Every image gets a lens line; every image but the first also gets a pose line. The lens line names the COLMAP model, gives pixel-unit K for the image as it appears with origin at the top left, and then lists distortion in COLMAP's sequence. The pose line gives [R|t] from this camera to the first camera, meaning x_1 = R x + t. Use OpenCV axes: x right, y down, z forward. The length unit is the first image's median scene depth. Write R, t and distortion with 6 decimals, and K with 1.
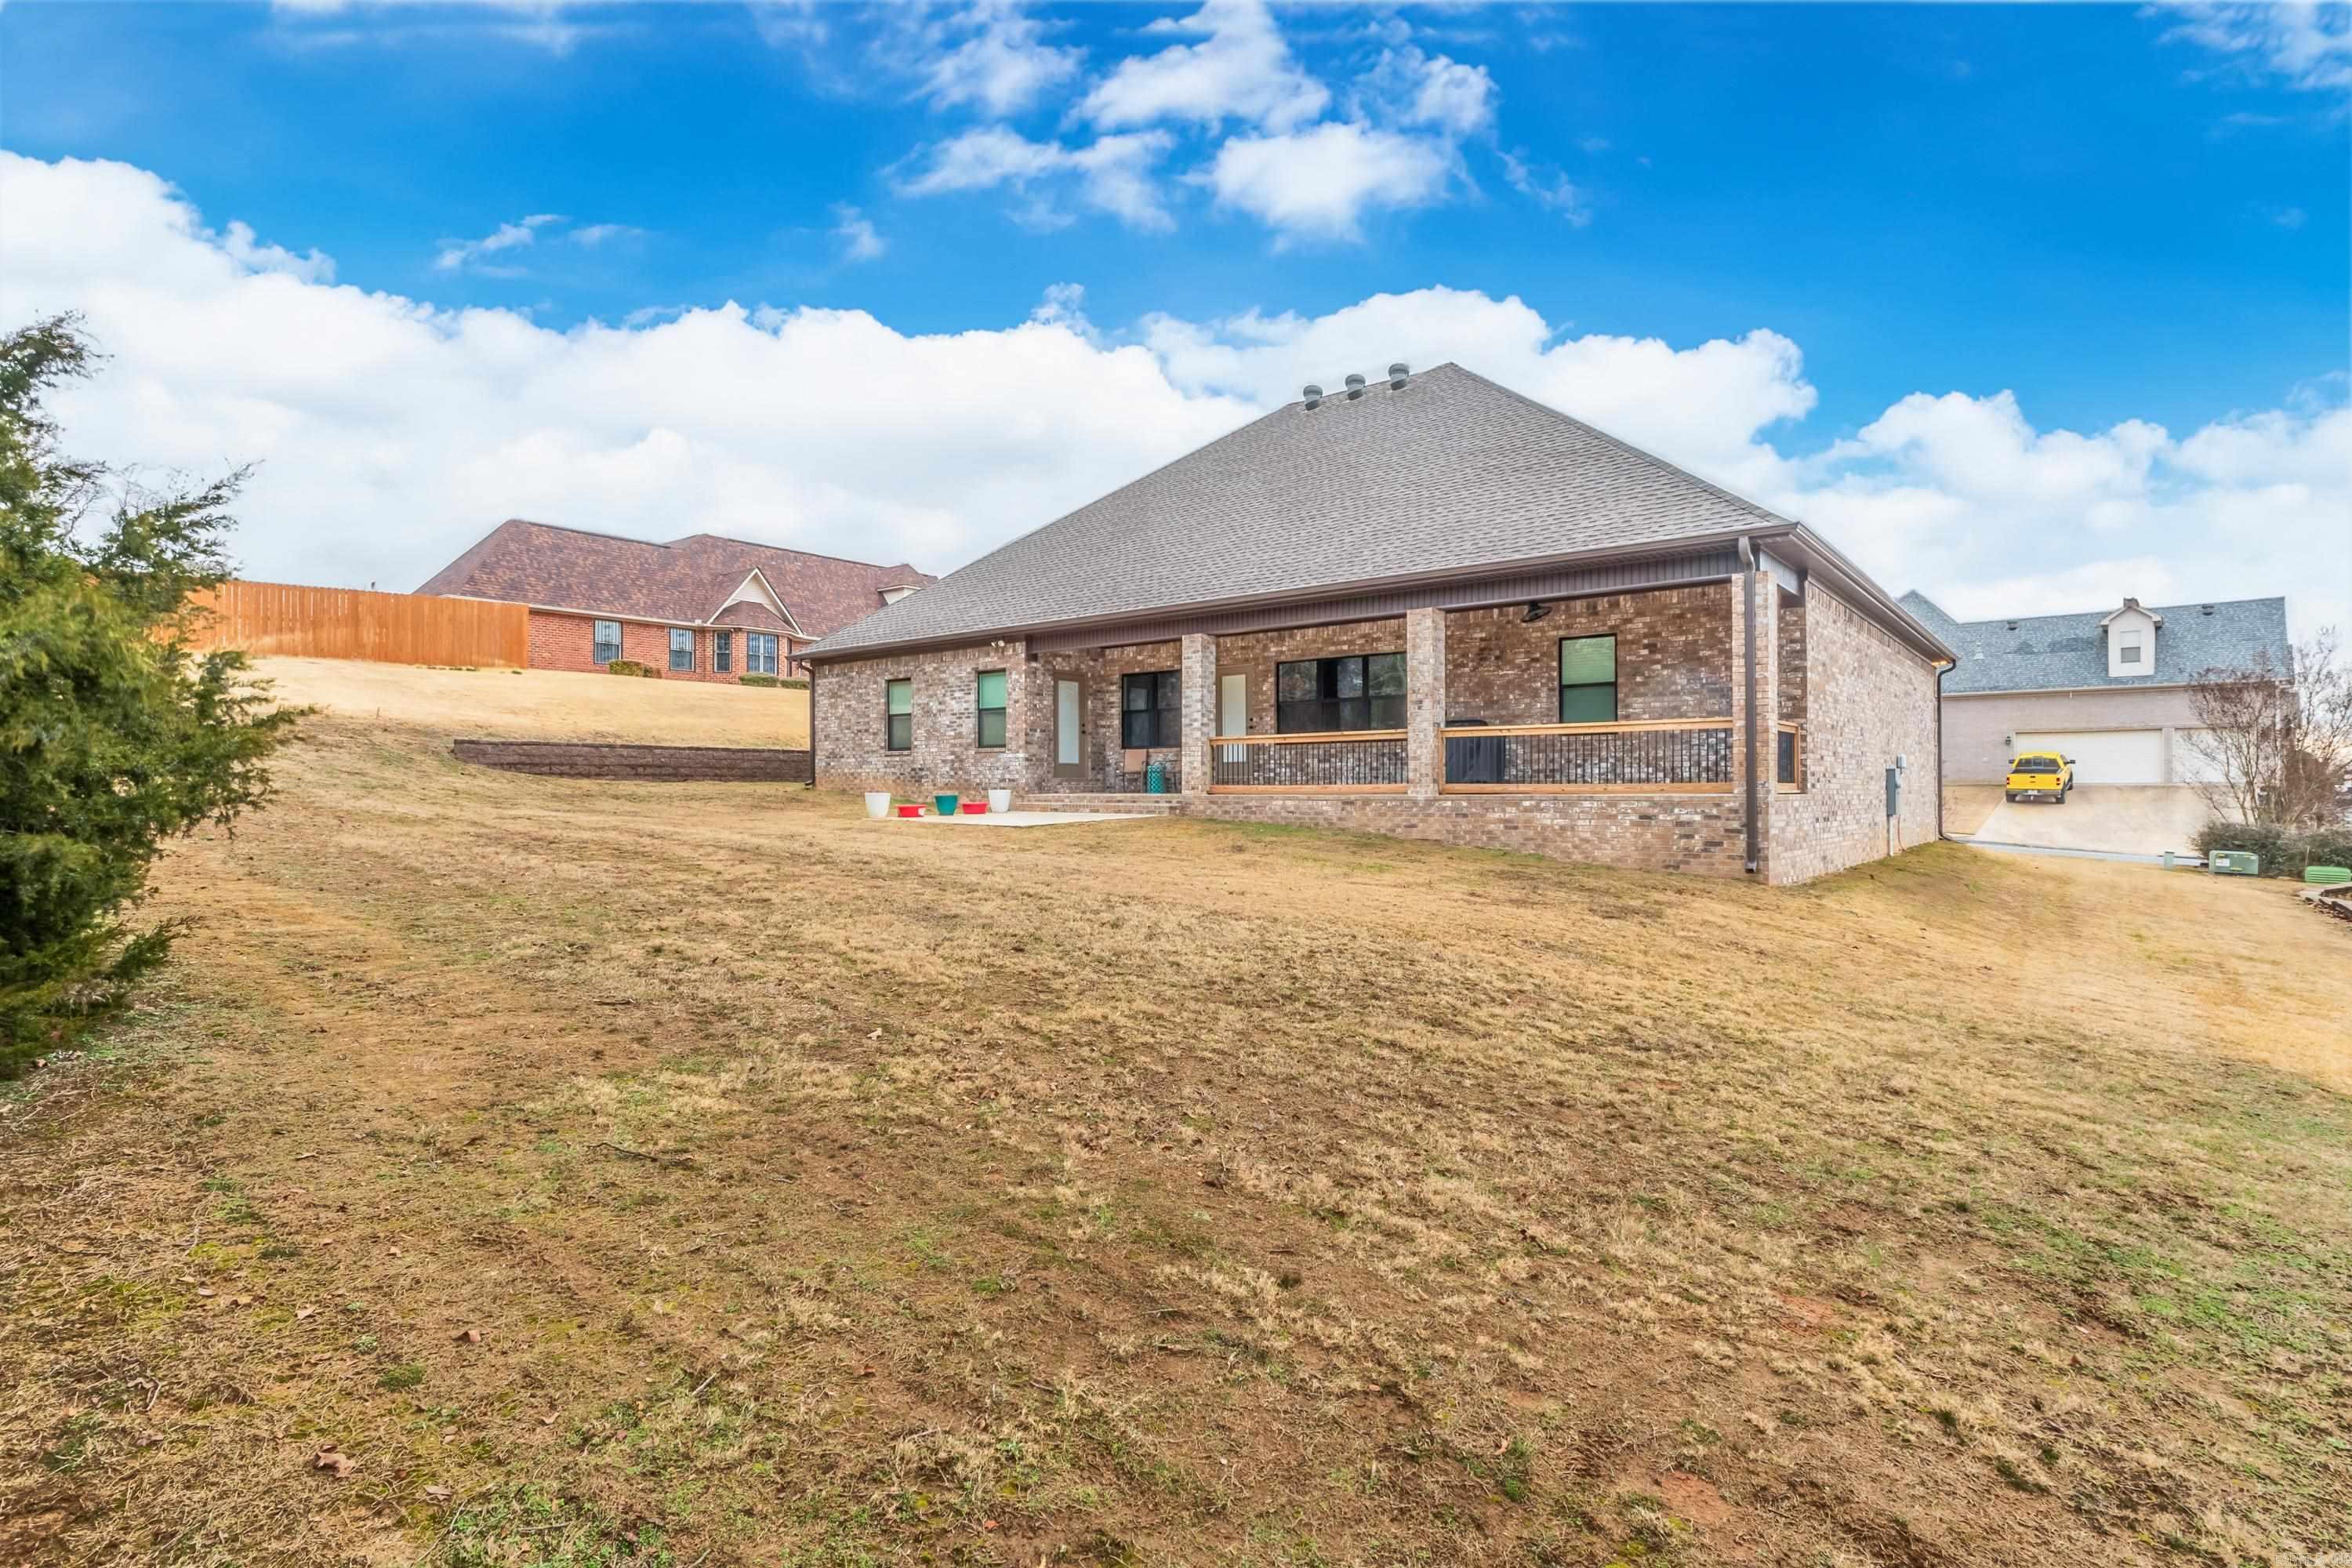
lens RADIAL K [[1143.5, 0, 1184.6], [0, 1143.5, 773.3], [0, 0, 1]] dist [-0.003390, -0.000296]
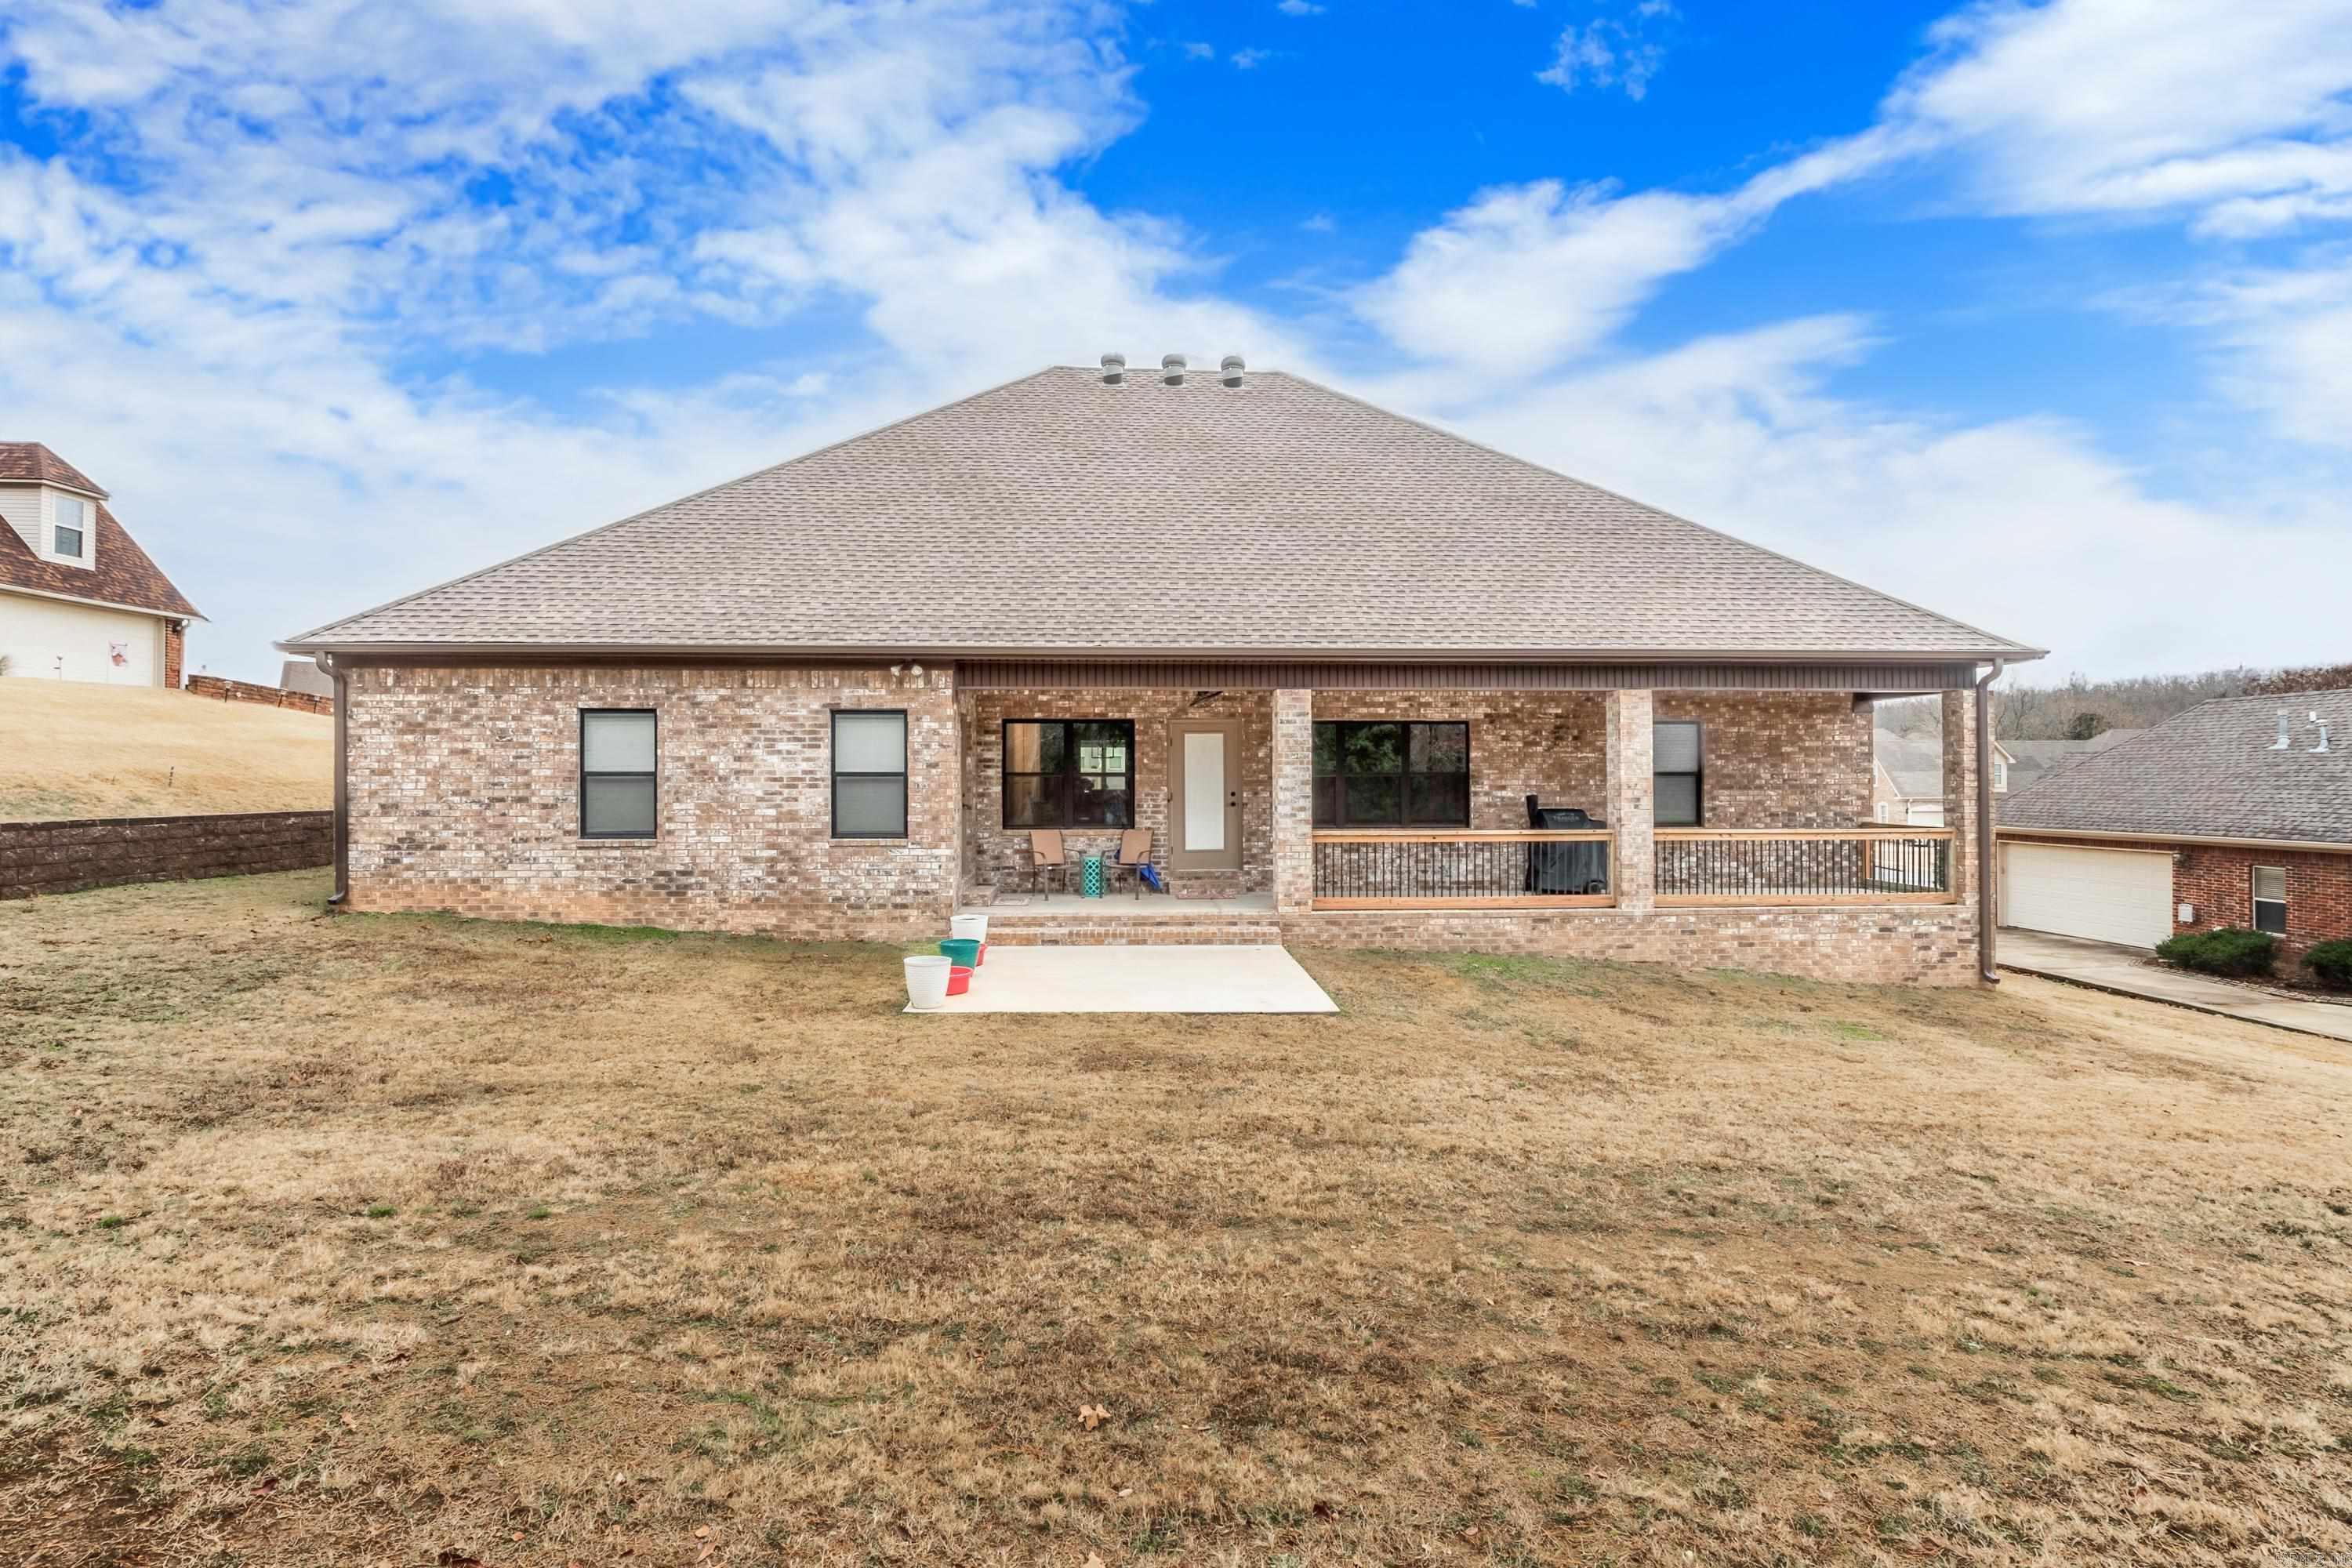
lens RADIAL K [[1143.5, 0, 1184.6], [0, 1143.5, 773.3], [0, 0, 1]] dist [-0.003390, -0.000296]
pose [[0.743221, 0.002403, 0.669041, -0.545236], [-0.009061, 0.999938, 0.006475, -0.075439], [-0.668984, -0.010874, 0.743197, 0.532718]]
